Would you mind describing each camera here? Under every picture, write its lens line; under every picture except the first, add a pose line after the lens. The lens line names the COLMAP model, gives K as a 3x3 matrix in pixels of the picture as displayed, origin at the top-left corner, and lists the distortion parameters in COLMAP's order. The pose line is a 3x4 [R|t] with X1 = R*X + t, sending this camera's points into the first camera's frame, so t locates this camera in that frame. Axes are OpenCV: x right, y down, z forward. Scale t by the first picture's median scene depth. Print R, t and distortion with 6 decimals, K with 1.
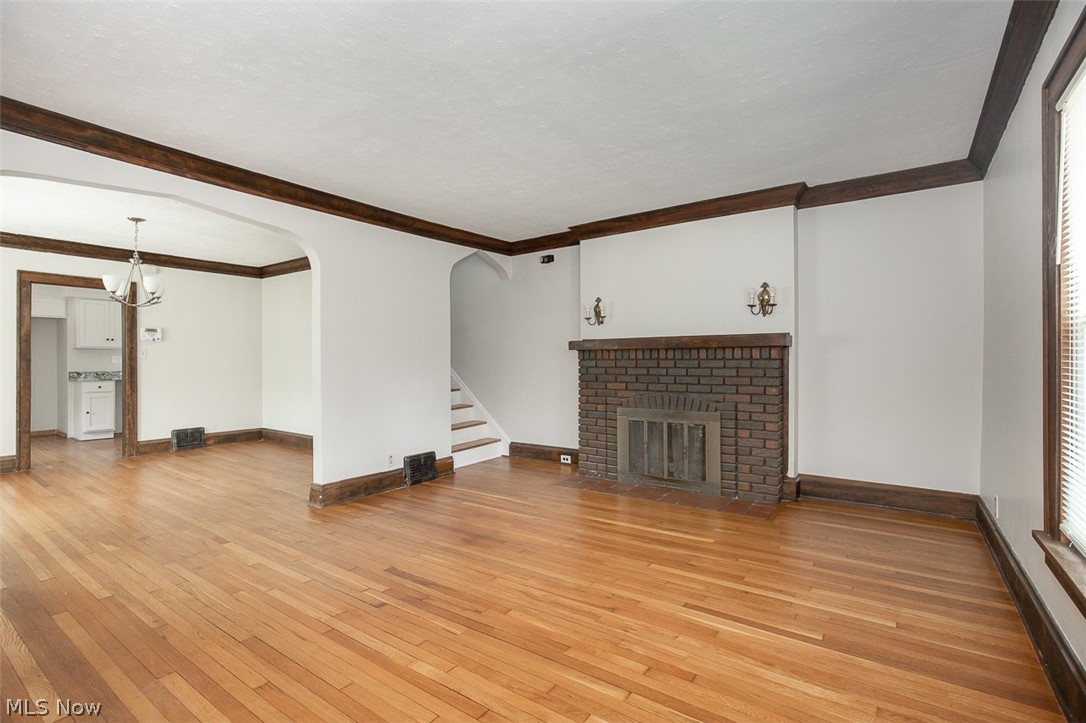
lens RADIAL K [[499.9, 0, 533.4], [0, 499.9, 366.4], [0, 0, 1]] dist [-0.010063, 0.001905]
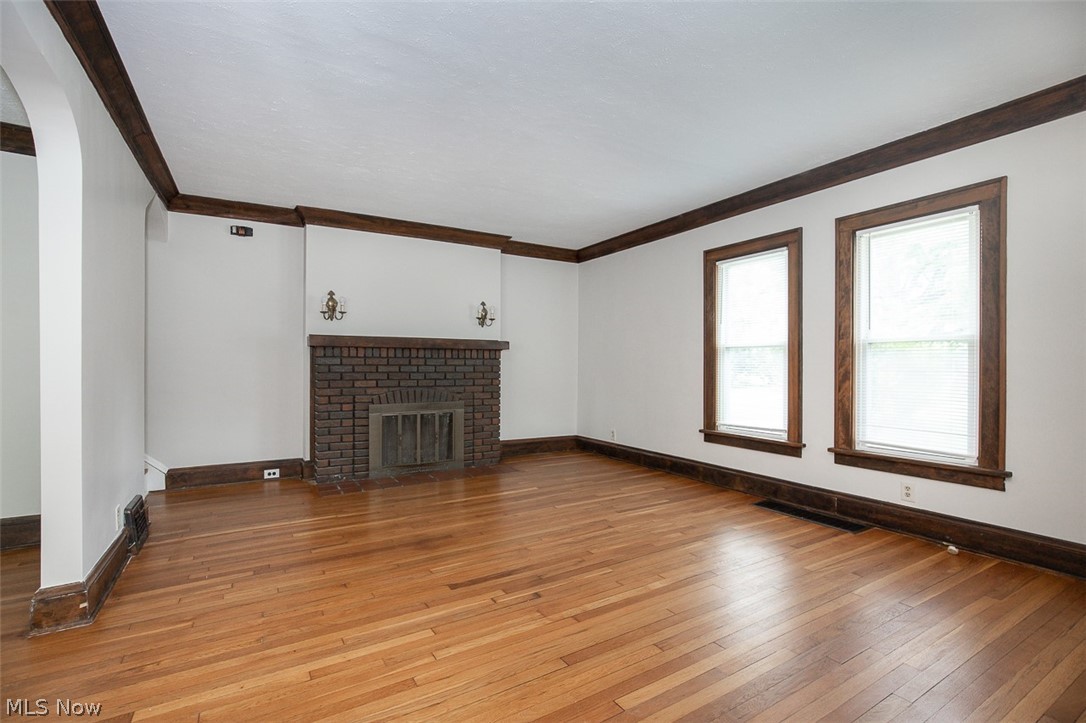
lens RADIAL K [[499.9, 0, 532.8], [0, 499.9, 363.3], [0, 0, 1]] dist [-0.010063, 0.001905]
pose [[0.397832, 0.006522, 0.917435, -0.646982], [0.002049, 0.999966, -0.007997, 0.007473], [-0.917456, 0.005061, 0.397805, 0.311692]]
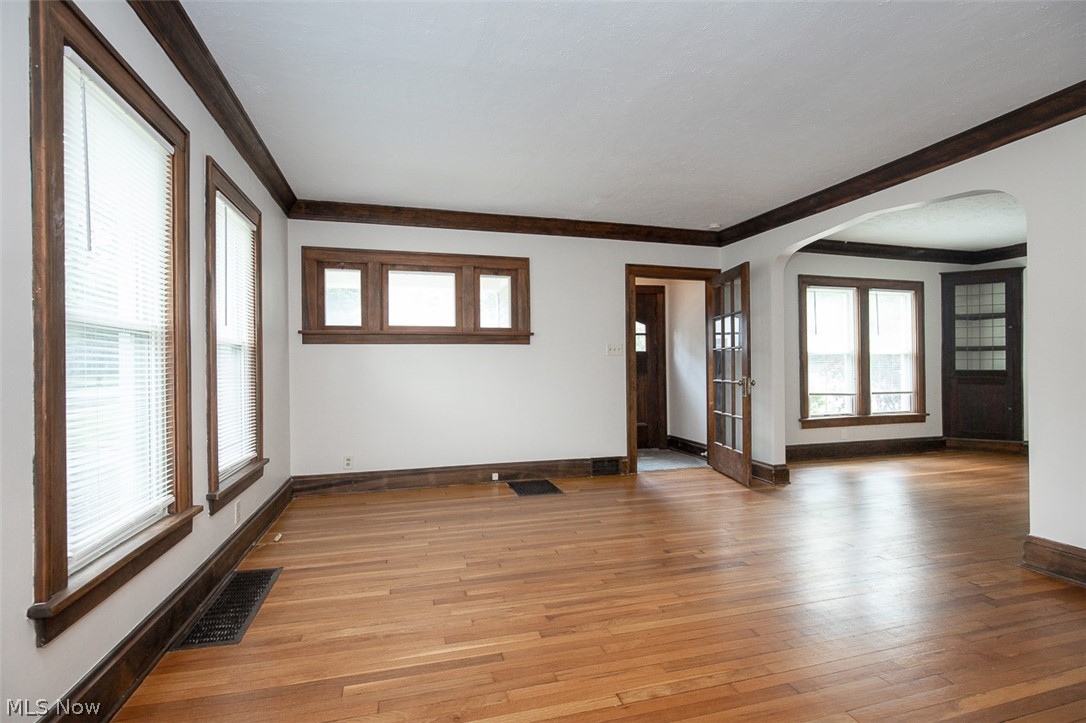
lens RADIAL K [[499.9, 0, 545.5], [0, 499.9, 361.9], [0, 0, 1]] dist [-0.010063, 0.001905]
pose [[-0.605696, -0.000235, -0.795696, 0.463062], [0.002916, 0.999993, -0.002516, -0.000522], [0.795691, -0.003845, -0.605690, 0.790969]]
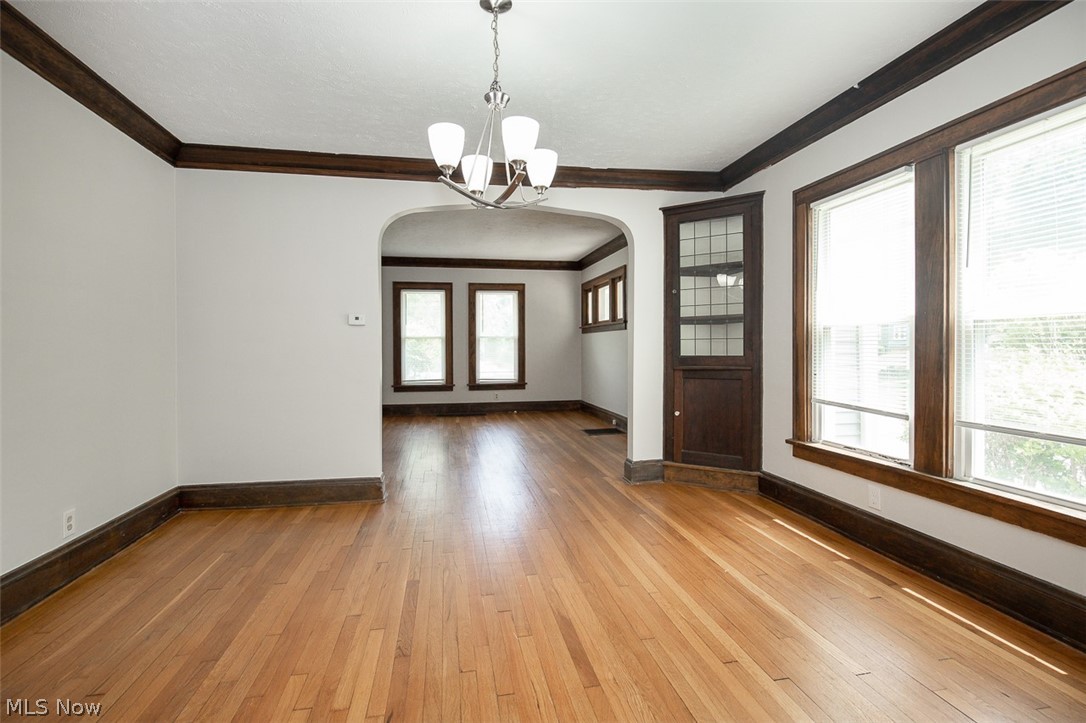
lens RADIAL K [[499.9, 0, 542.6], [0, 499.9, 353.9], [0, 0, 1]] dist [-0.010063, 0.001905]
pose [[-0.733753, -0.004988, 0.679398, -1.157108], [0.010341, 0.999775, 0.018509, -0.001891], [-0.679337, 0.020607, -0.733537, 1.332913]]
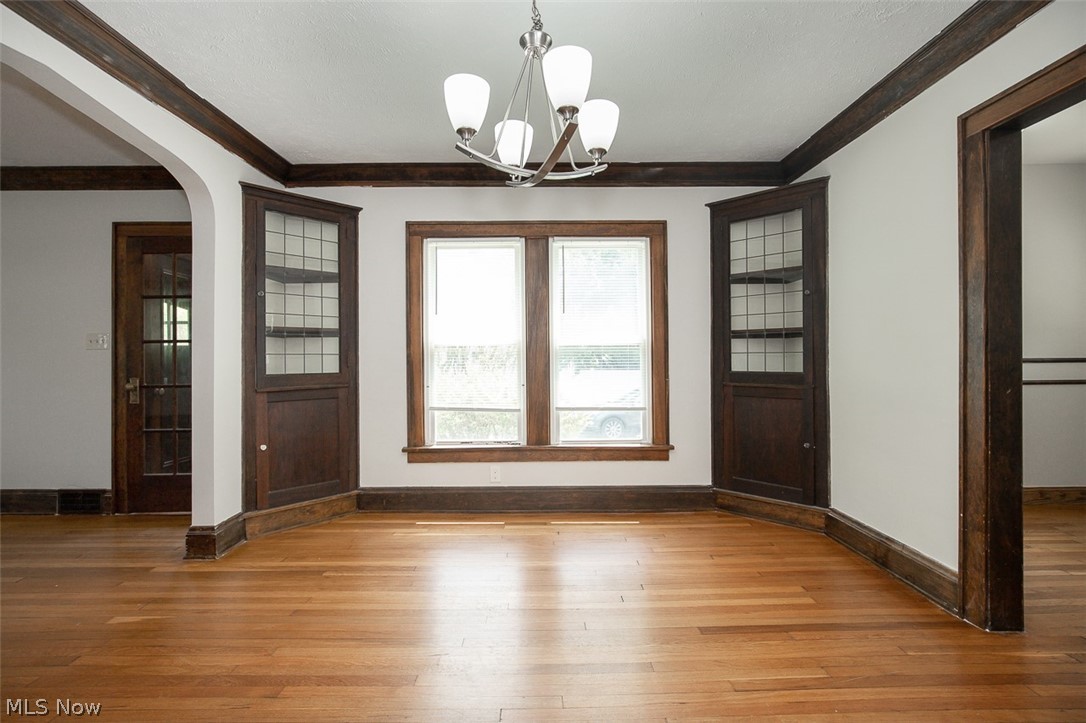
lens RADIAL K [[499.9, 0, 536.1], [0, 499.9, 359.2], [0, 0, 1]] dist [-0.010063, 0.001905]
pose [[-0.802340, 0.005480, -0.596843, -0.614744], [0.004179, 0.999985, 0.003563, -0.002291], [0.596853, 0.000364, -0.802350, 1.314115]]
